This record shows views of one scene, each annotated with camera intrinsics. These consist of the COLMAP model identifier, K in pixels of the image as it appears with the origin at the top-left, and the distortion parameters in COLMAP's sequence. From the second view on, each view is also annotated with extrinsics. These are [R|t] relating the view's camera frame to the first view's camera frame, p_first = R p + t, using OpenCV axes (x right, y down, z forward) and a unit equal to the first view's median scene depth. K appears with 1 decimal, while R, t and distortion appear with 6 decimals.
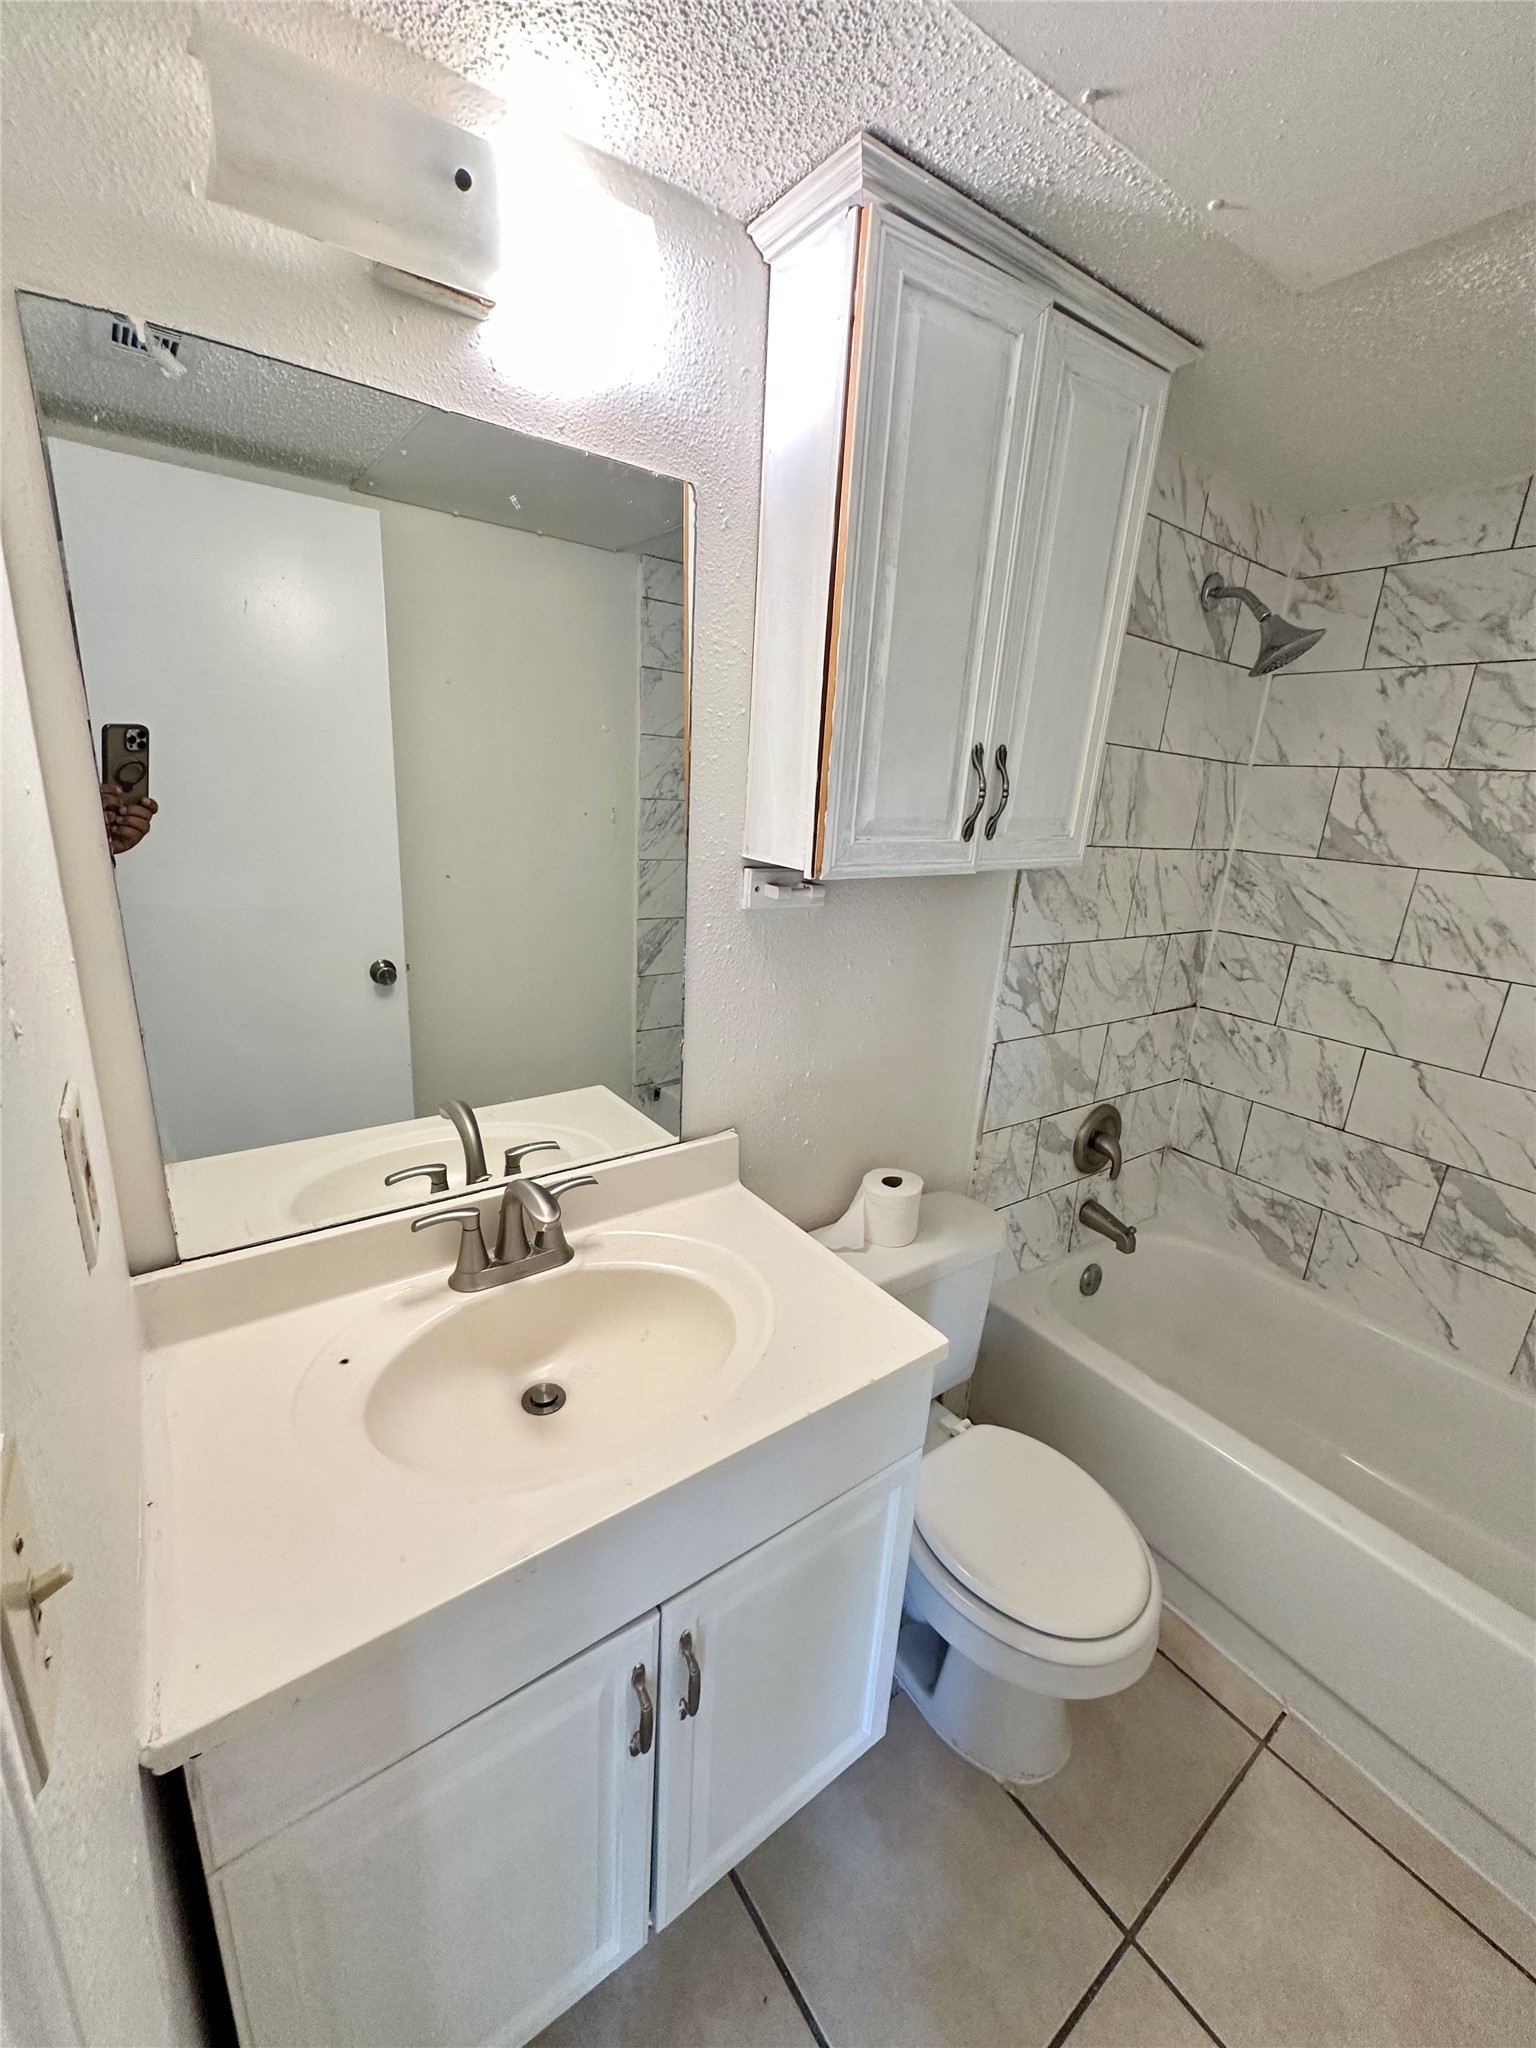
lens RADIAL K [[821.0, 0, 773.2], [0, 821.0, 1020.8], [0, 0, 1]] dist [-0.001436, 0.000500]
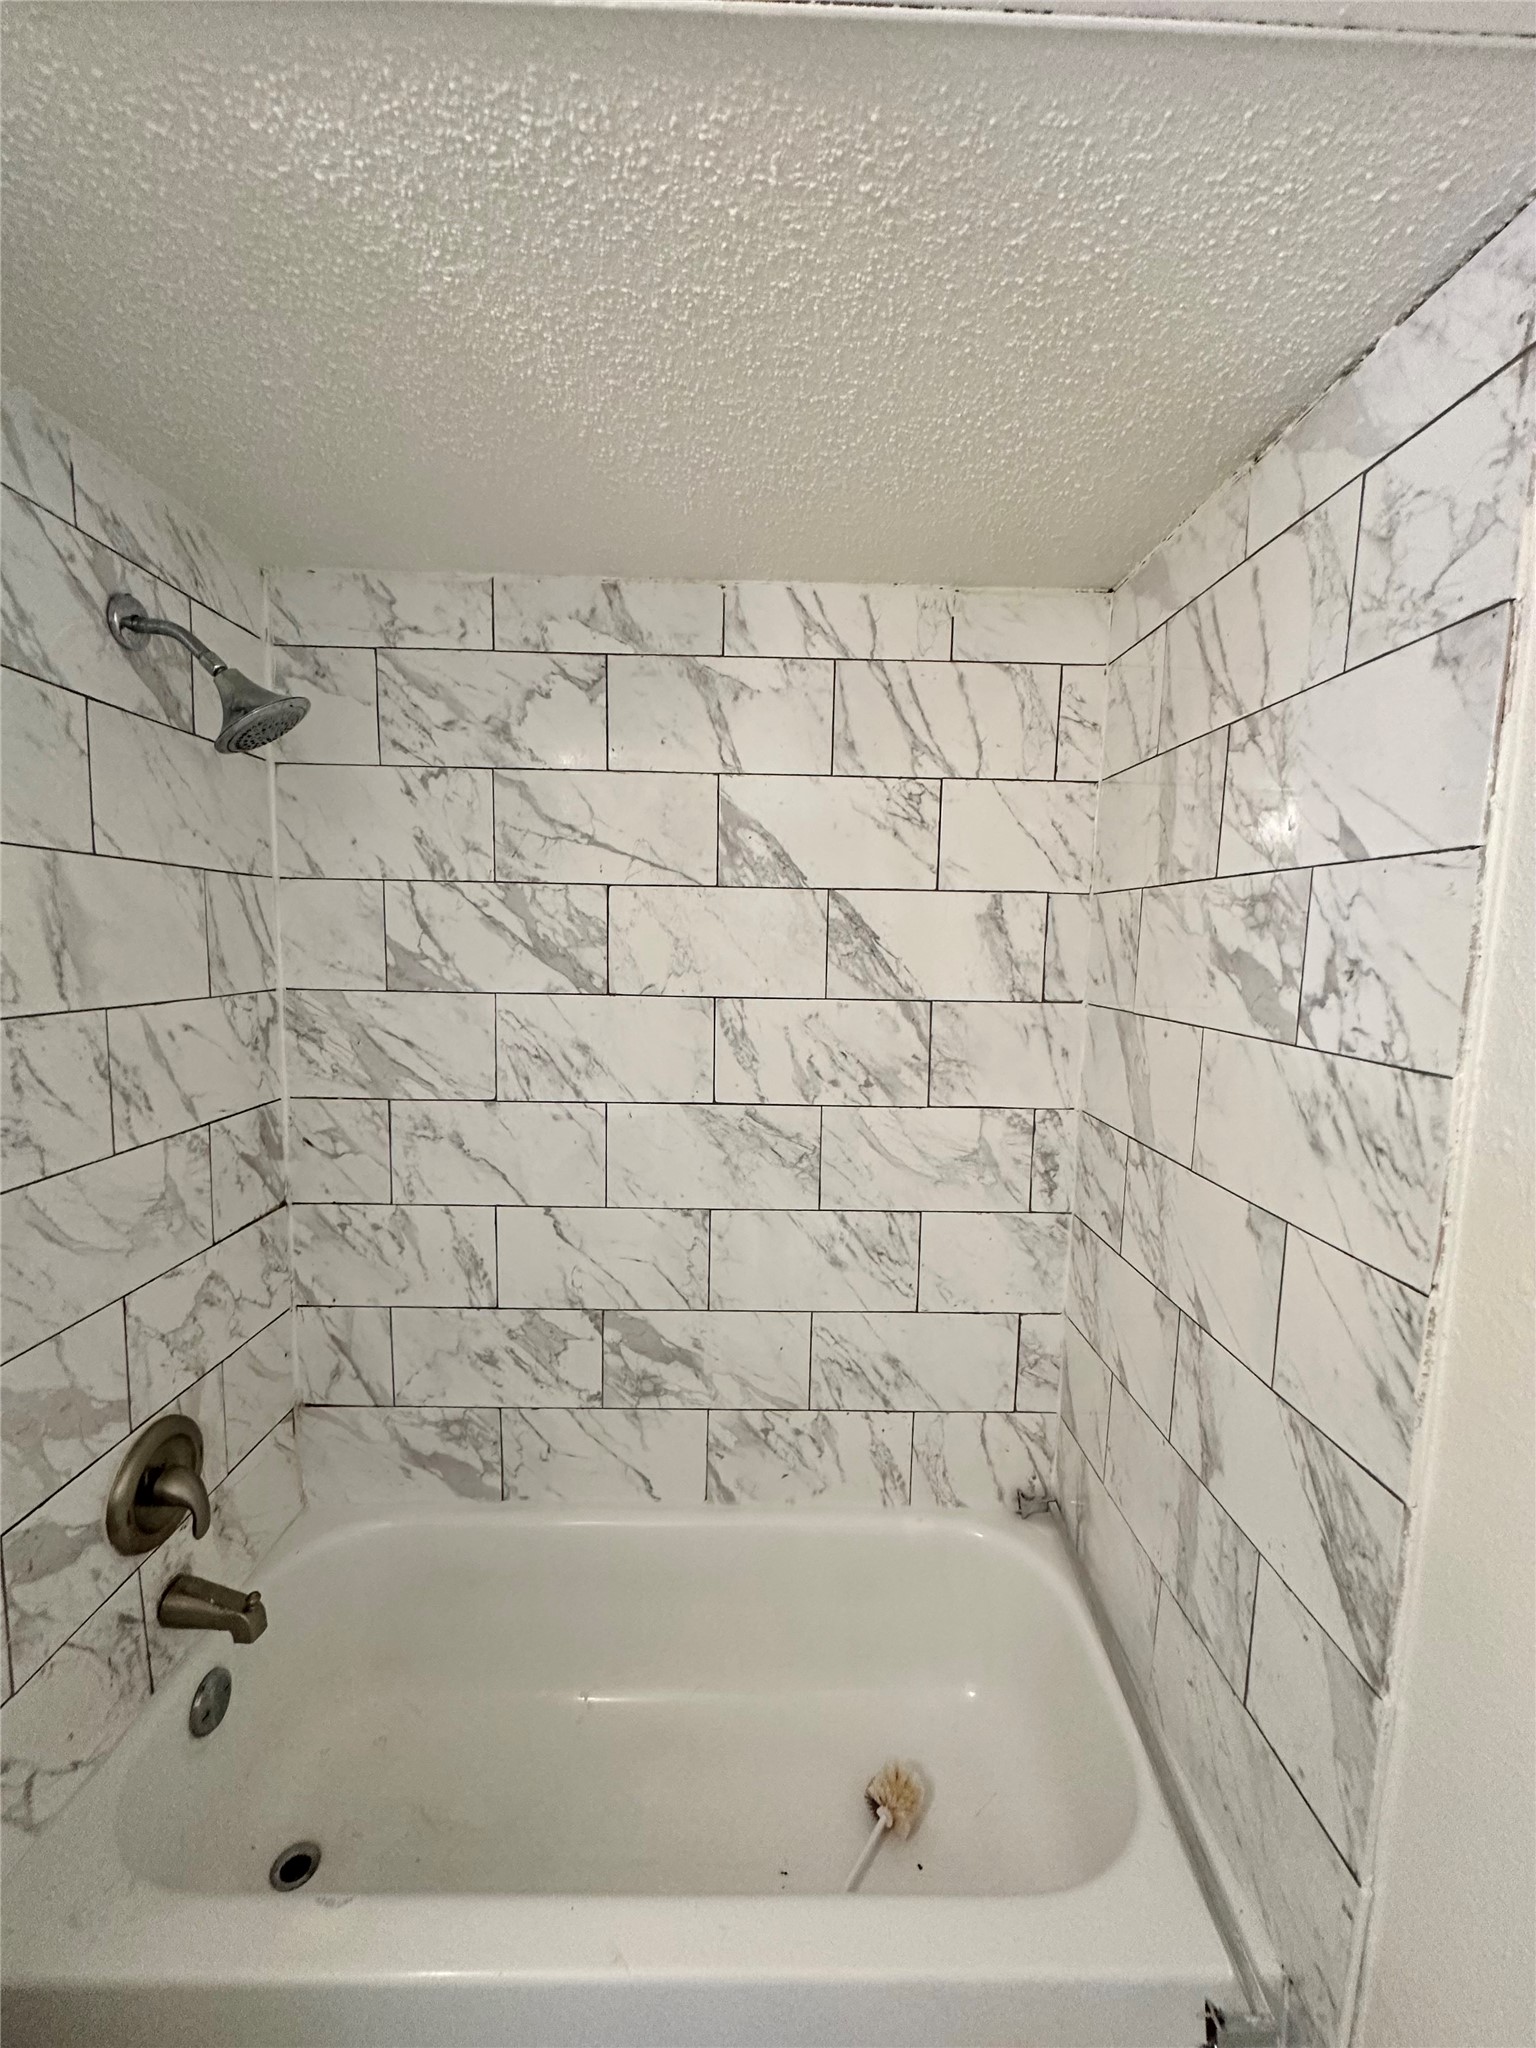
lens RADIAL K [[819.9, 0, 774.0], [0, 819.9, 1019.1], [0, 0, 1]] dist [-0.003514, 0.000176]
pose [[0.567986, -0.136616, 0.811621, 0.252549], [0.244657, 0.969577, -0.008011, -0.081553], [-0.785834, 0.203119, 0.584130, 0.273509]]
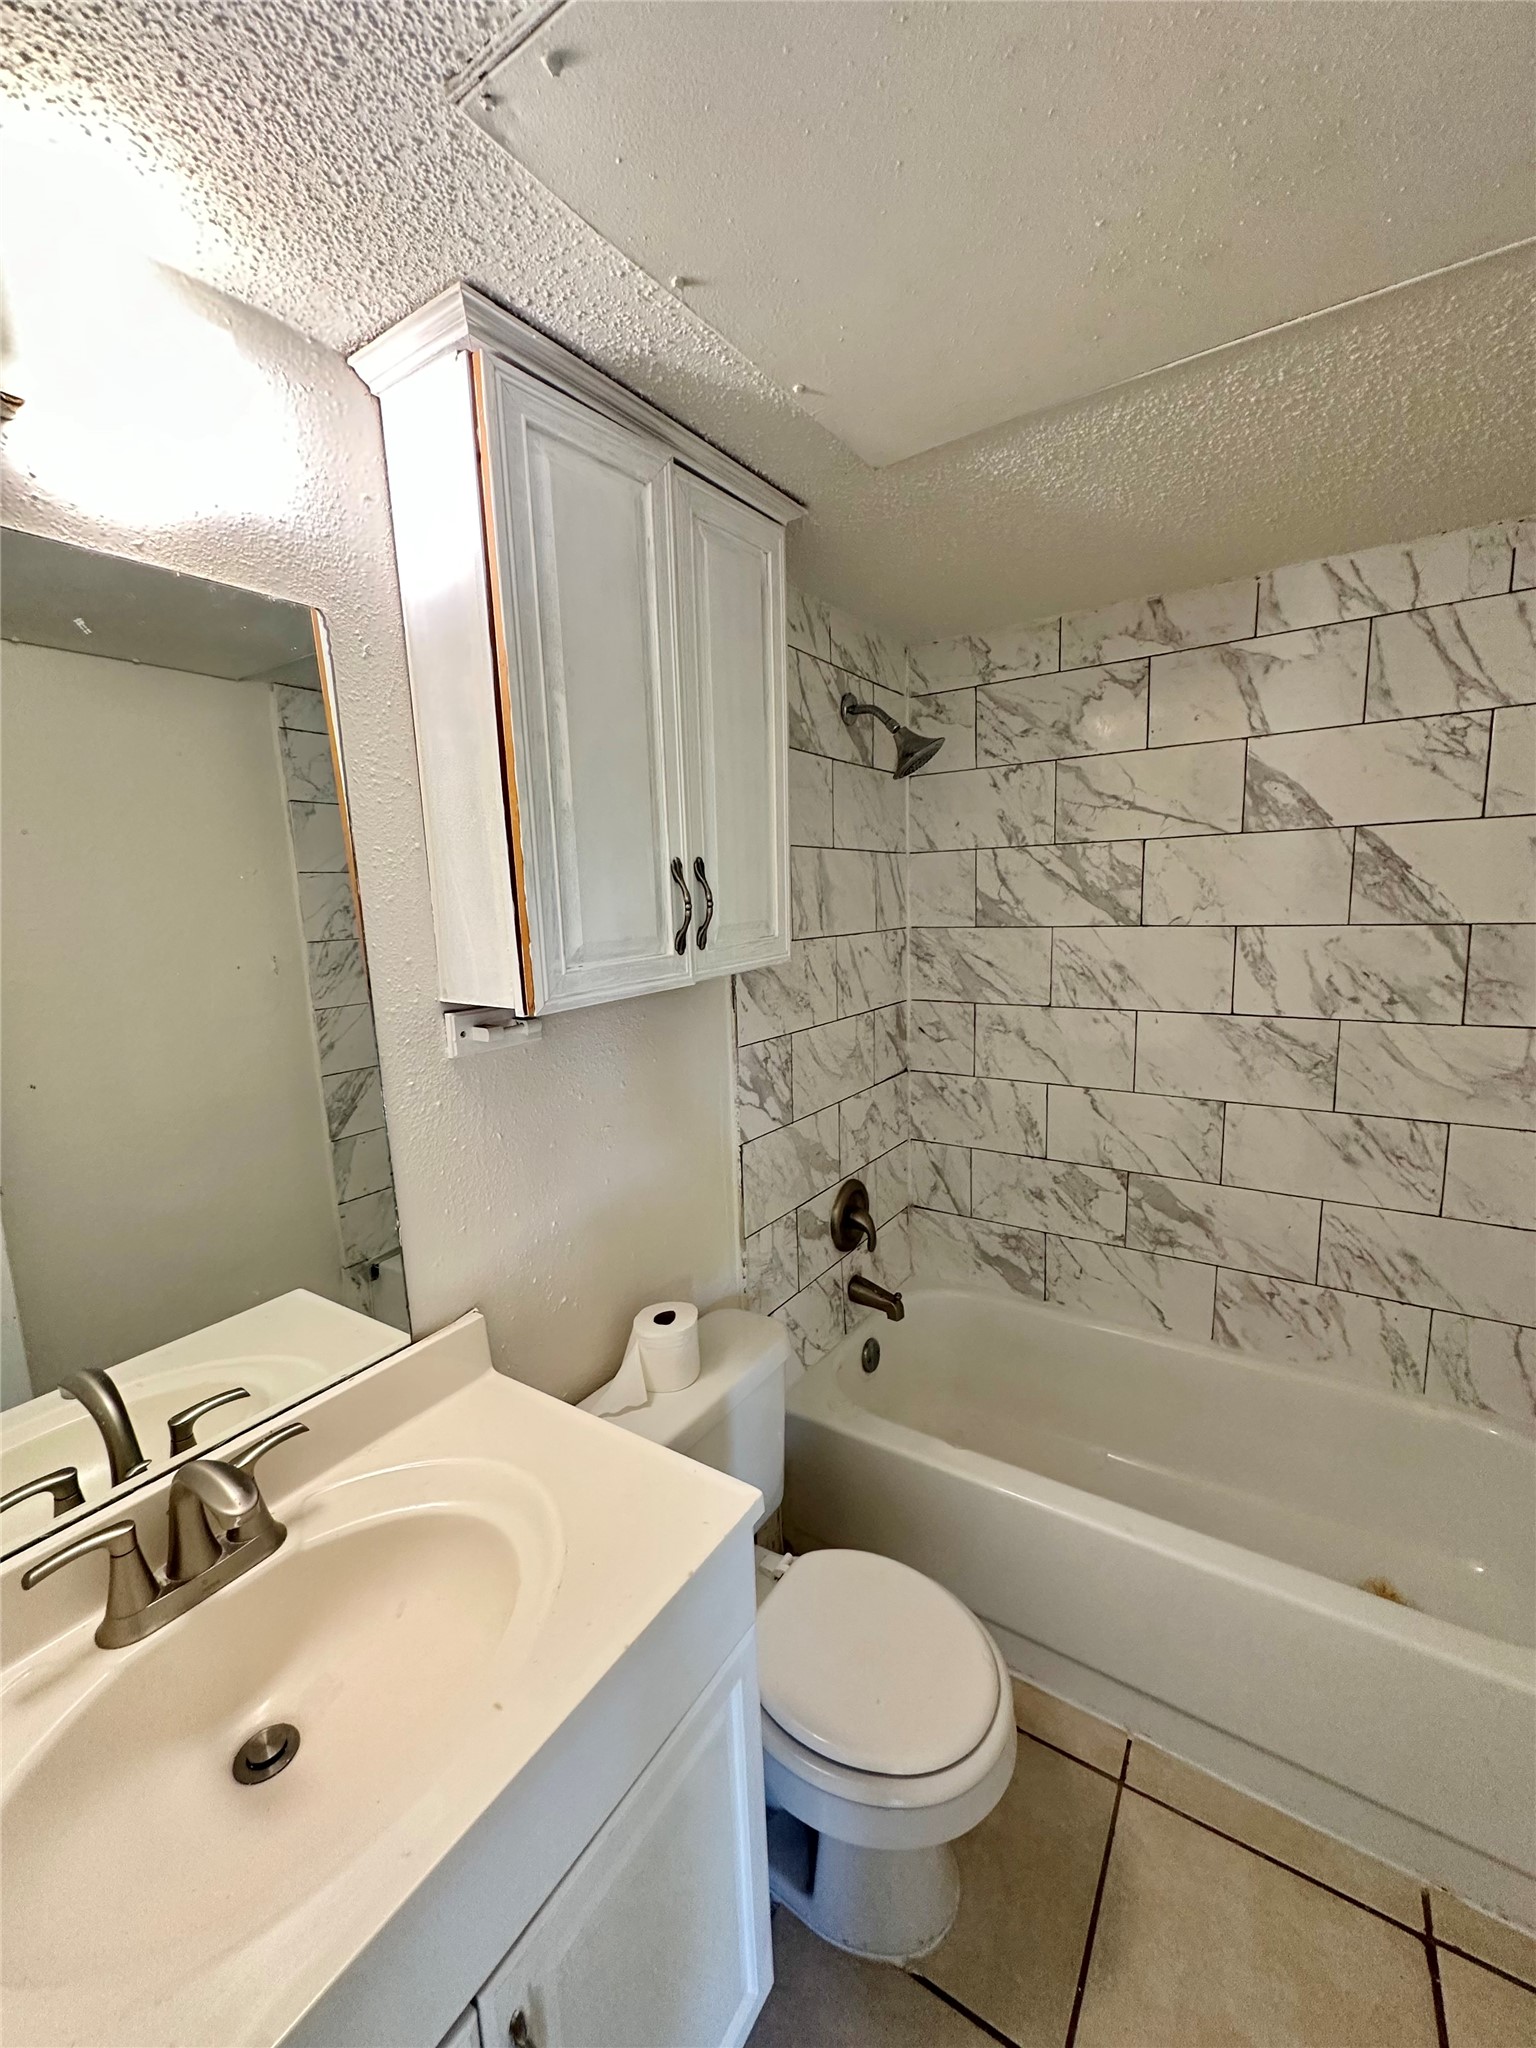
lens RADIAL K [[821.0, 0, 773.2], [0, 821.0, 1020.8], [0, 0, 1]] dist [-0.001436, 0.000500]
pose [[0.931172, -0.147225, 0.333532, -0.001102], [0.187056, 0.978176, -0.090454, -0.021941], [-0.312936, 0.146617, 0.938389, 0.037642]]
